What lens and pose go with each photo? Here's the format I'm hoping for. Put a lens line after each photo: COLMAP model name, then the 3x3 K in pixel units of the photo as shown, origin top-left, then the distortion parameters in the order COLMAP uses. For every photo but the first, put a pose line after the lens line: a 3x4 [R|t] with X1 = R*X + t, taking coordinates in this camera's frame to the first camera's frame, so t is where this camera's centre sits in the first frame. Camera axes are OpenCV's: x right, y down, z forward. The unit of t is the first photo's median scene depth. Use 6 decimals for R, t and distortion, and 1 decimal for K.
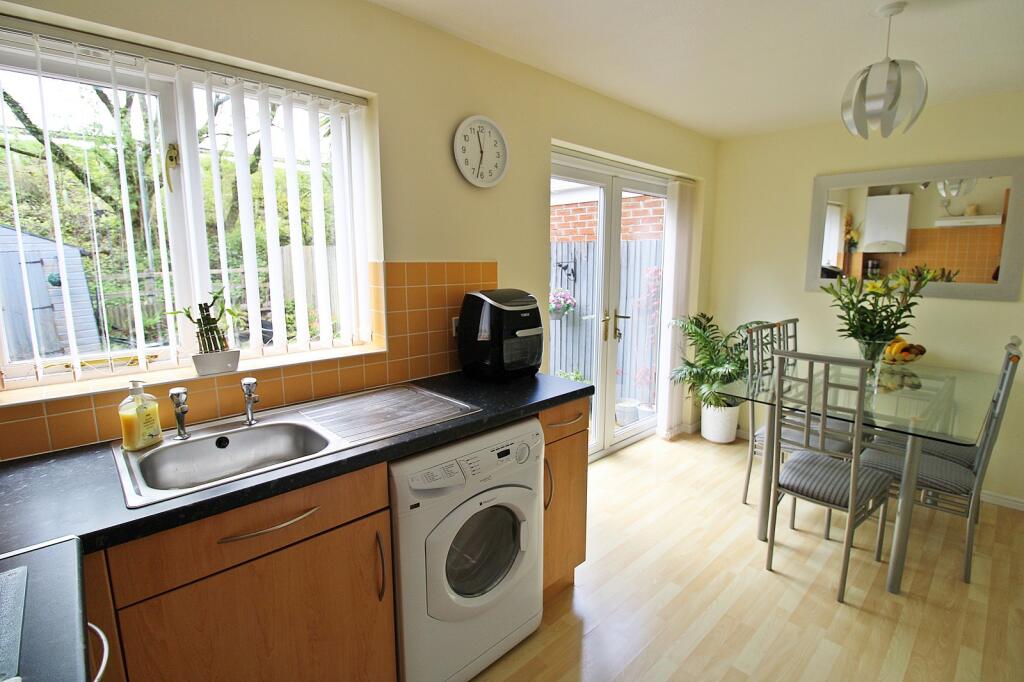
lens RADIAL K [[481.6, 0, 509.7], [0, 481.6, 341.0], [0, 0, 1]] dist [-0.002603, -0.000407]
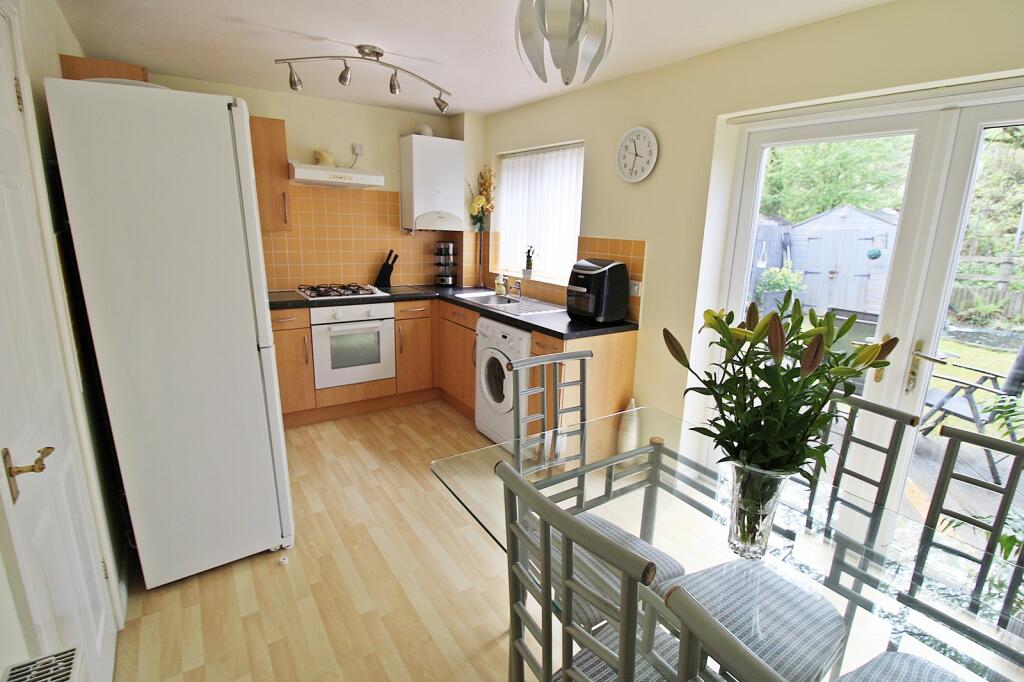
lens RADIAL K [[489.0, 0, 528.4], [0, 489.0, 332.5], [0, 0, 1]] dist [0.003756, -0.000686]
pose [[-0.144632, 0.213232, -0.966237, 1.354505], [-0.196201, 0.950935, 0.239223, -0.193457], [0.969838, 0.224176, -0.095700, 0.942907]]
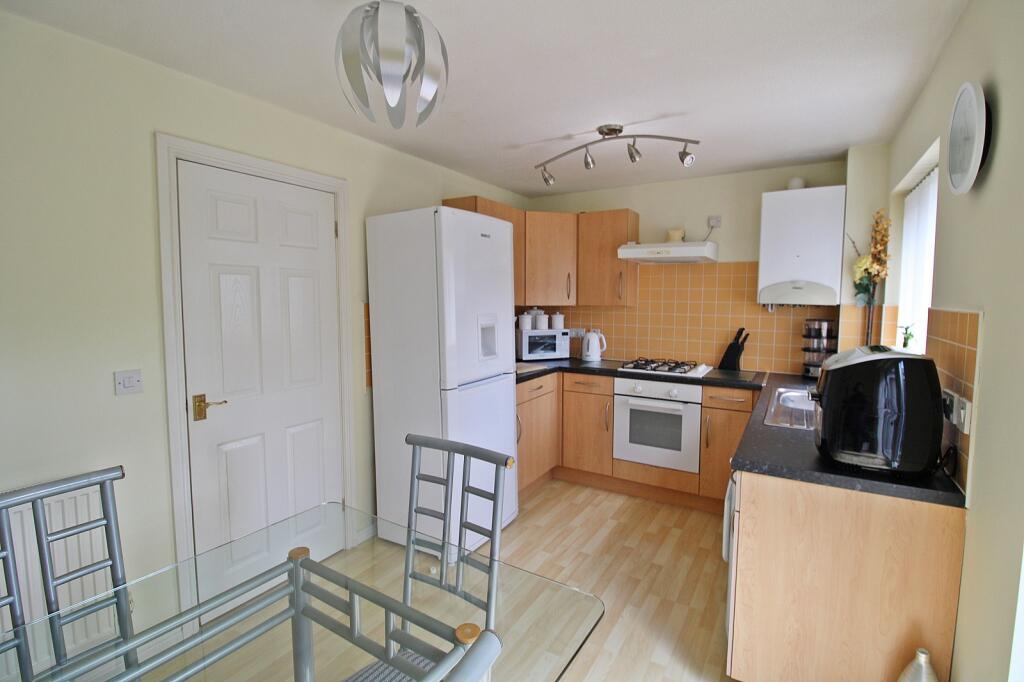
lens RADIAL K [[489.0, 0, 528.4], [0, 489.0, 332.5], [0, 0, 1]] dist [0.003756, -0.000686]
pose [[-0.962684, 0.014804, -0.270224, 0.648546], [-0.050156, 0.971445, 0.231903, -0.265802], [0.265941, 0.236803, -0.934452, 1.506268]]
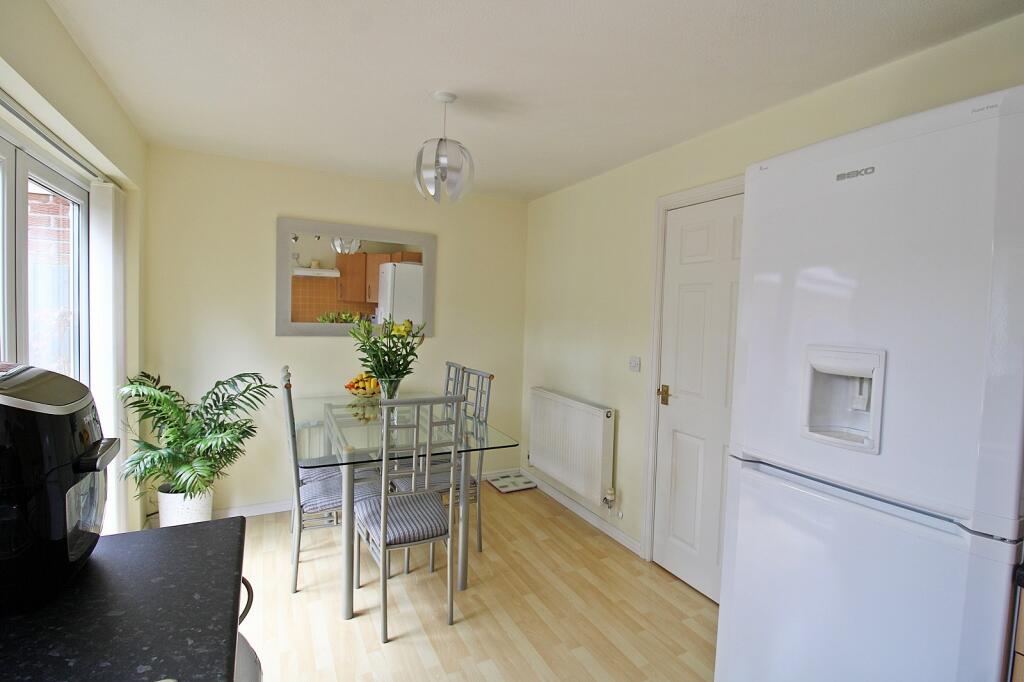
lens RADIAL K [[489.0, 0, 528.4], [0, 489.0, 332.5], [0, 0, 1]] dist [0.003756, -0.000686]
pose [[0.259754, -0.039081, 0.964884, -0.276423], [0.136674, 0.990611, 0.003329, -0.074587], [-0.955954, 0.131009, 0.262656, 0.446308]]
